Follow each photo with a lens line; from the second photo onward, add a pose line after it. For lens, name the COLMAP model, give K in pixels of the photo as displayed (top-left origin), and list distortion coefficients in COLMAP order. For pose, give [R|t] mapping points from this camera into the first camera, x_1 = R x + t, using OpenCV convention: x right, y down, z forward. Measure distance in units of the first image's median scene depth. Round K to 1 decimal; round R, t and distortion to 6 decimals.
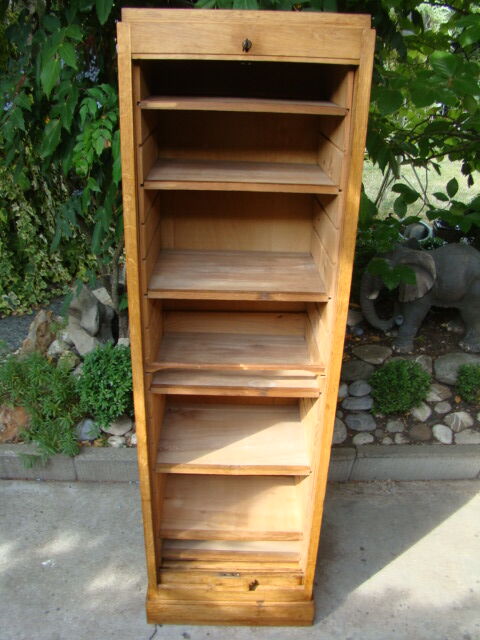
lens RADIAL K [[600.1, 0, 240.0], [0, 600.1, 320.0], [0, 0, 1]] dist [-0.170298, 0.121203]
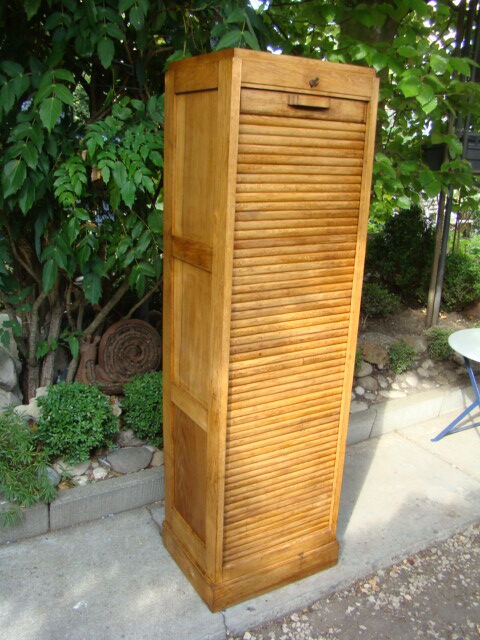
lens RADIAL K [[600.1, 0, 240.0], [0, 600.1, 320.0], [0, 0, 1]] dist [-0.170298, 0.121203]
pose [[0.865294, -0.134593, 0.482856, -0.434058], [0.199467, 0.976181, -0.085347, 0.083082], [-0.459868, 0.170164, 0.871531, -0.024575]]
